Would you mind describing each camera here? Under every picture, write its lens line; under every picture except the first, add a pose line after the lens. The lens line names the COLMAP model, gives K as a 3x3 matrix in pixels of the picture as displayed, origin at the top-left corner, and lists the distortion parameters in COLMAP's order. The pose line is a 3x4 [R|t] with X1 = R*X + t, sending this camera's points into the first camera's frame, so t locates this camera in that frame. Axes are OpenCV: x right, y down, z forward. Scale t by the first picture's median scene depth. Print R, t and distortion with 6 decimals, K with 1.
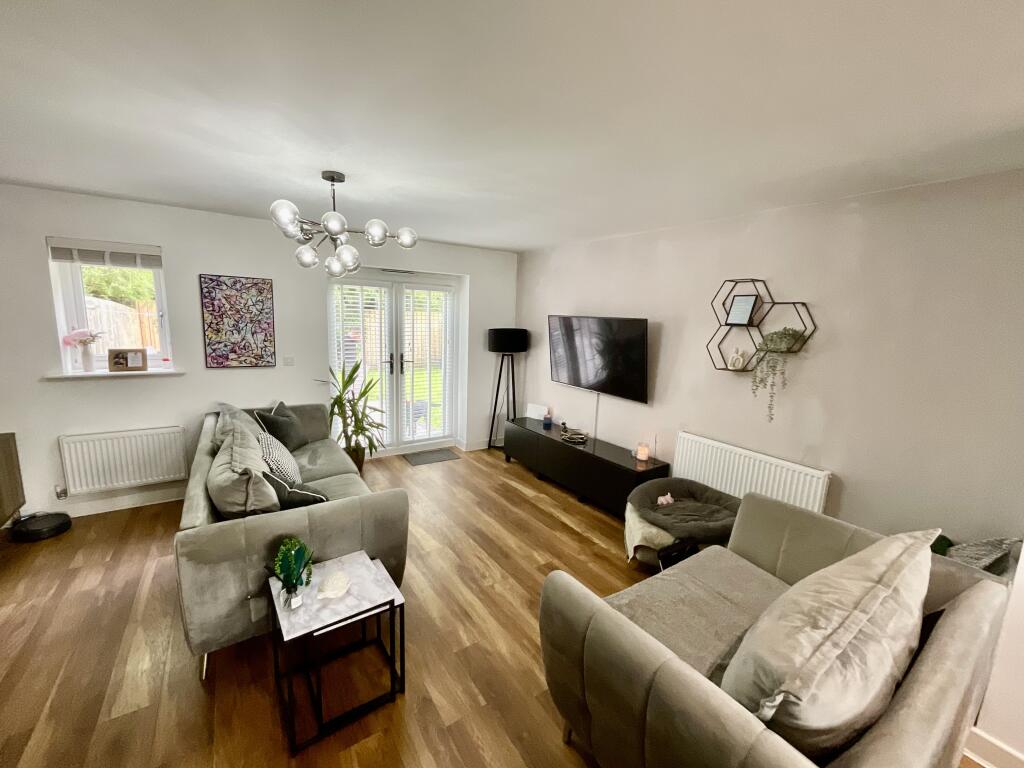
lens RADIAL K [[413.7, 0, 510.2], [0, 413.7, 384.4], [0, 0, 1]] dist [-0.007215, -0.000017]
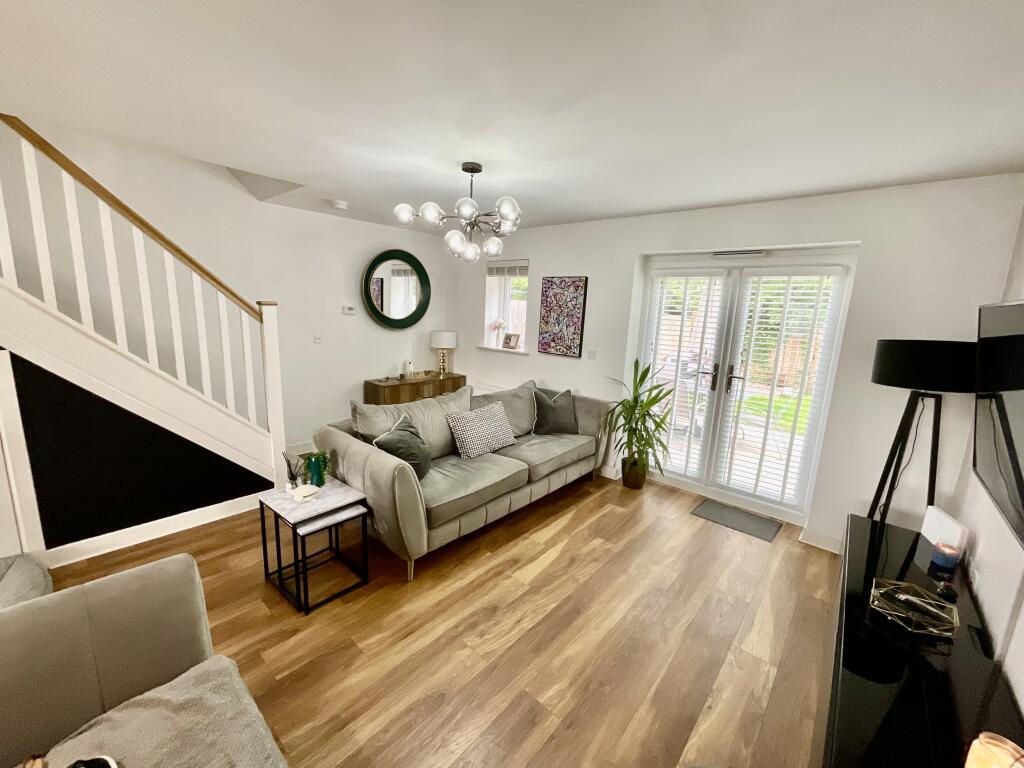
lens RADIAL K [[413.7, 0, 510.2], [0, 413.7, 384.4], [0, 0, 1]] dist [-0.007215, -0.000017]
pose [[0.255962, 0.145252, -0.955712, 0.460197], [-0.196565, 0.975813, 0.095663, -0.047187], [0.946491, 0.163373, 0.278322, 0.583966]]
